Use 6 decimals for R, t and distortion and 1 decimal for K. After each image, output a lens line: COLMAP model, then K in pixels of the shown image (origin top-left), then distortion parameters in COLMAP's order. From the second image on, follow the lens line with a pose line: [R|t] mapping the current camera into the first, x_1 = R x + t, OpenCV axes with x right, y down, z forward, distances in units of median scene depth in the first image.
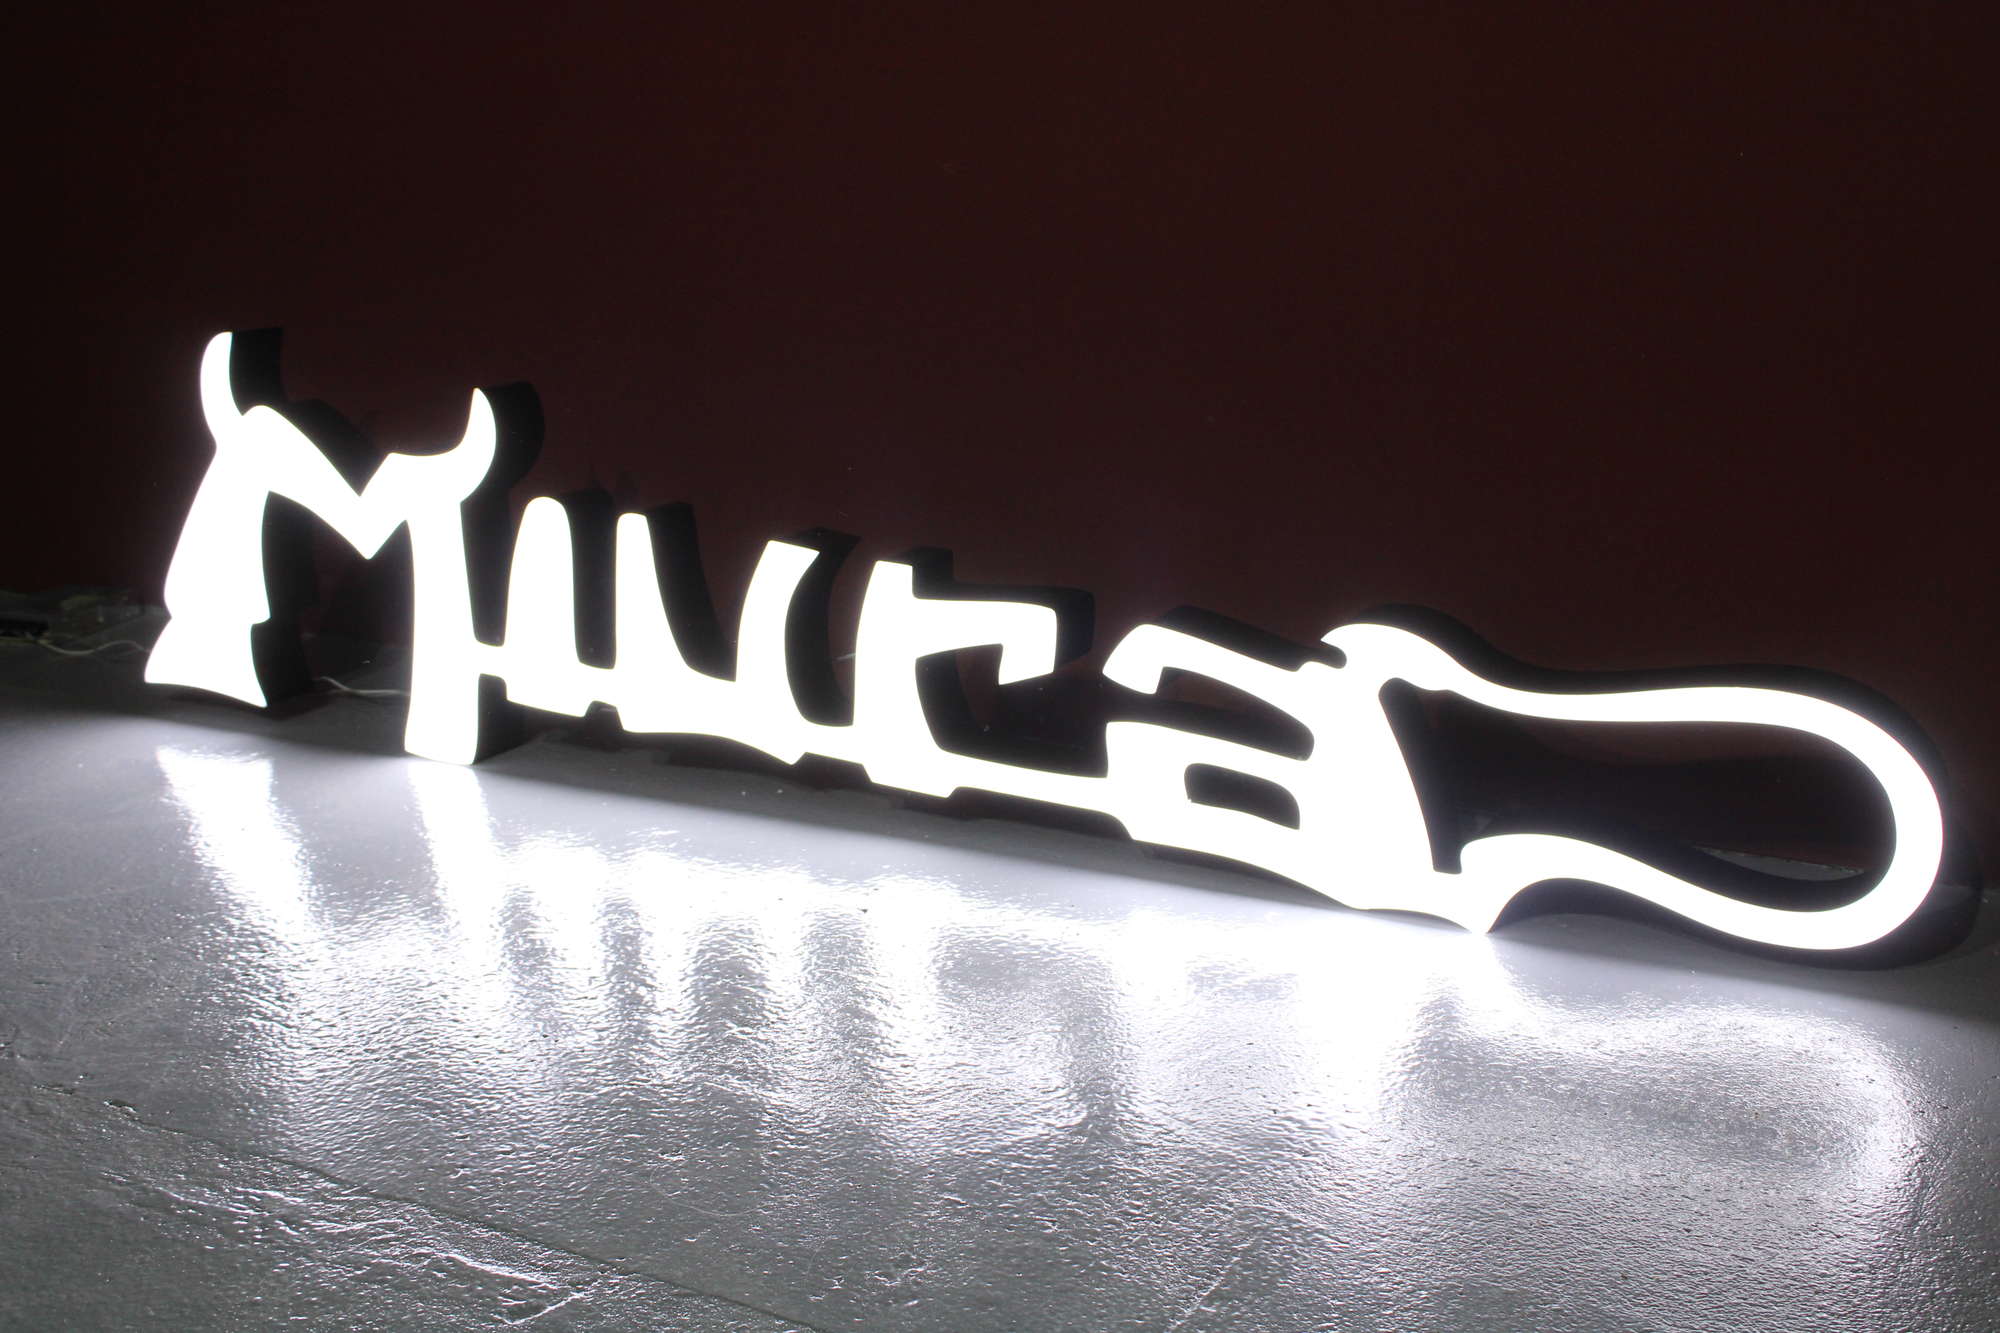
lens RADIAL K [[2276.4, 0, 1035.4], [0, 2276.4, 666.6], [0, 0, 1]] dist [-0.101793, 0.168575]
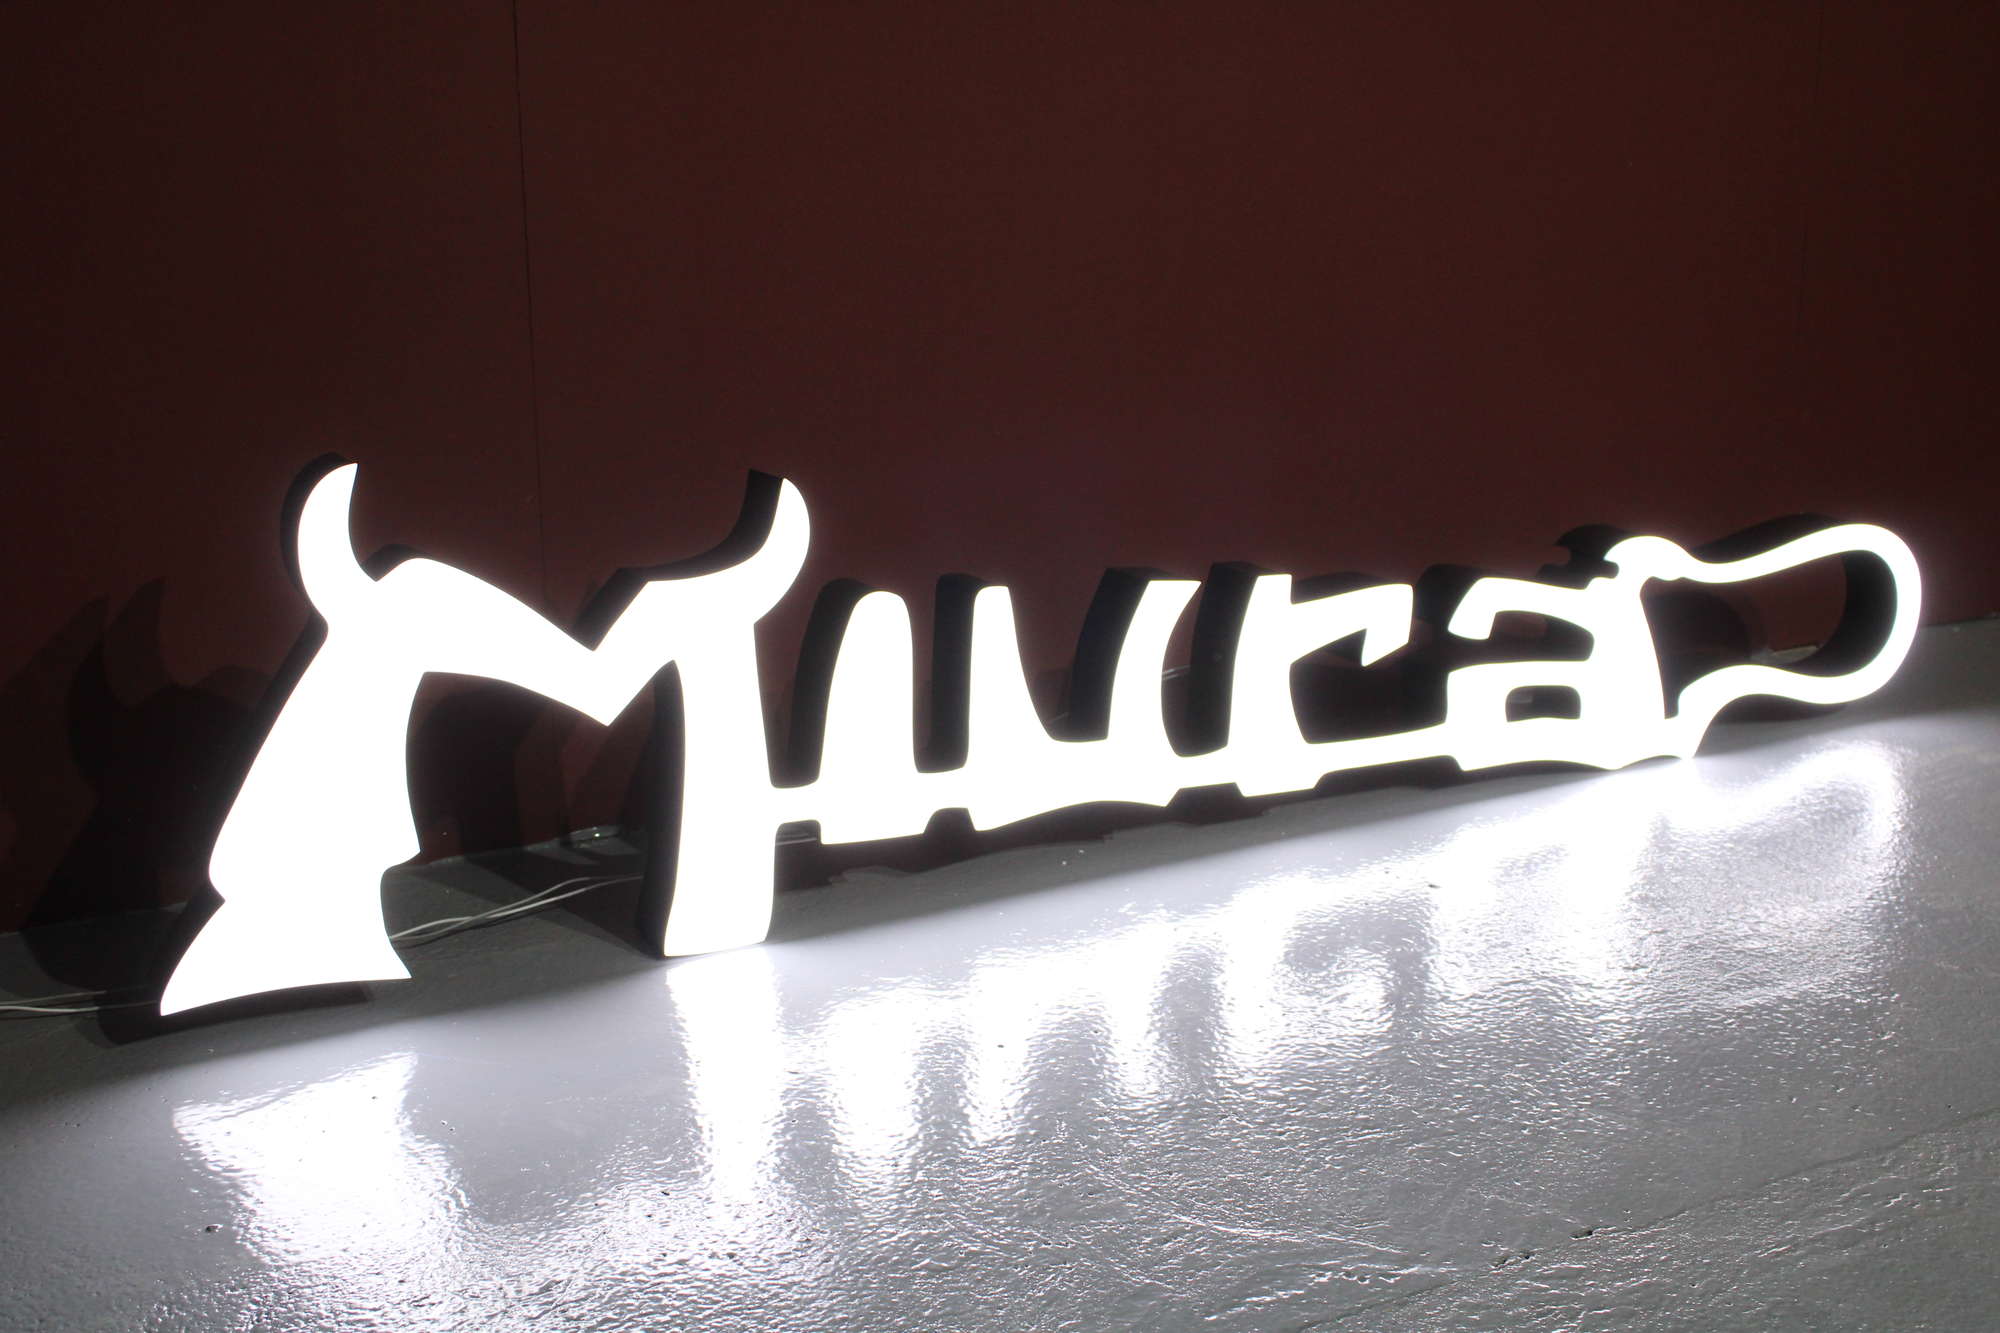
lens RADIAL K [[2276.4, 0, 1035.4], [0, 2276.4, 666.6], [0, 0, 1]] dist [-0.101793, 0.168575]
pose [[0.543267, -0.201346, 0.815059, -0.954142], [0.211672, 0.972303, 0.099104, -0.128210], [-0.812439, 0.118685, 0.570839, 0.495723]]
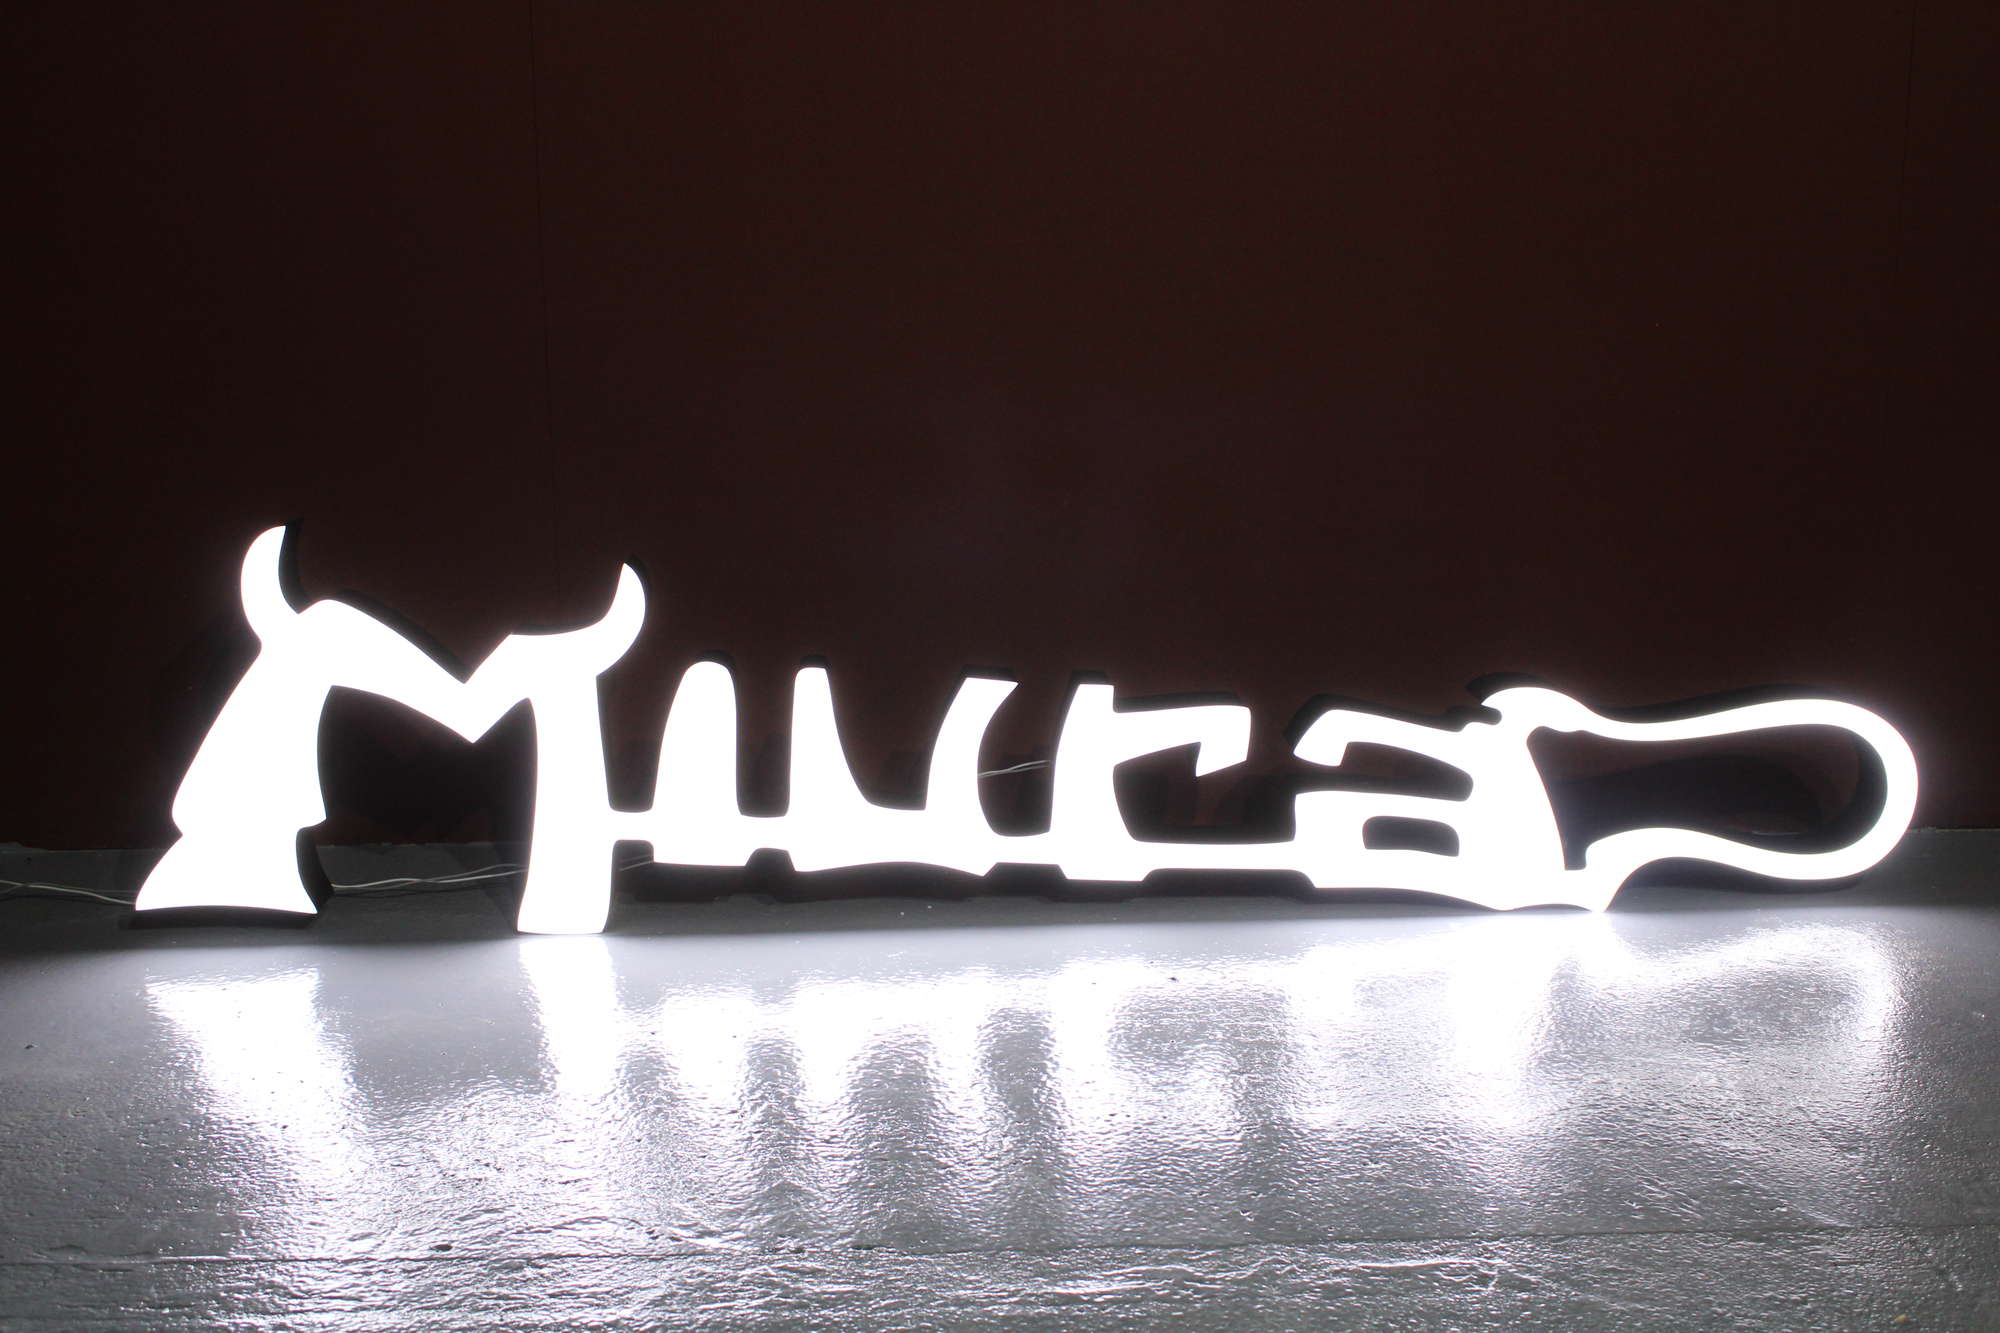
lens RADIAL K [[2276.4, 0, 1035.4], [0, 2276.4, 666.6], [0, 0, 1]] dist [-0.101793, 0.168575]
pose [[0.849520, -0.098390, 0.518301, -0.676356], [0.123163, 0.992295, -0.013500, -0.042122], [-0.512979, 0.075303, 0.855092, 0.024538]]
